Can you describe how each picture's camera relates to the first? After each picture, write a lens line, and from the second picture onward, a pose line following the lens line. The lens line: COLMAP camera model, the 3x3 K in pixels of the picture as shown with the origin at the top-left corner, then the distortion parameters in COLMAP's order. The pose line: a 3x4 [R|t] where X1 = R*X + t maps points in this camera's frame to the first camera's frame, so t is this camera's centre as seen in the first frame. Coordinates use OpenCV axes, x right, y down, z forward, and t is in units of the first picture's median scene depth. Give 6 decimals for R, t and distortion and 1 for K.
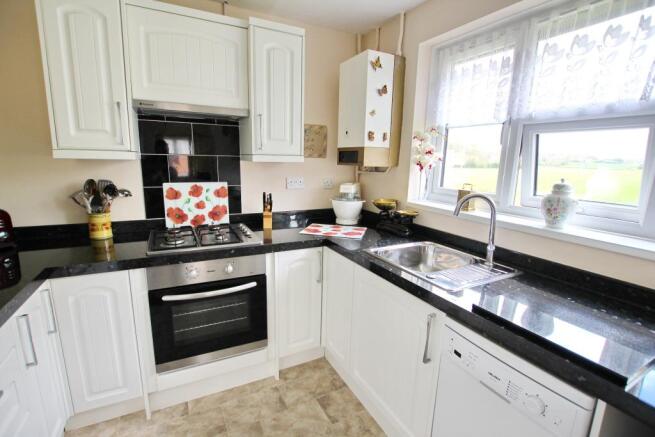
lens RADIAL K [[304.8, 0, 326.5], [0, 304.8, 218.7], [0, 0, 1]] dist [-0.023417, -0.000100]
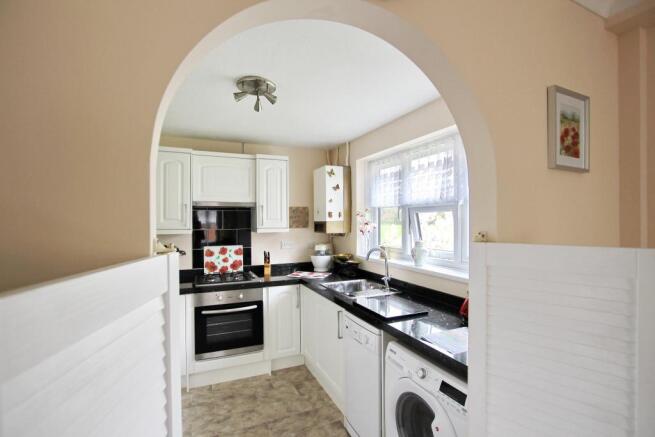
lens RADIAL K [[304.8, 0, 328.1], [0, 304.8, 220.9], [0, 0, 1]] dist [-0.023417, -0.000100]
pose [[0.997464, -0.030024, -0.064527, 0.257247], [0.016967, 0.980834, -0.194104, 0.080885], [0.069118, 0.192517, 0.978856, -0.627585]]
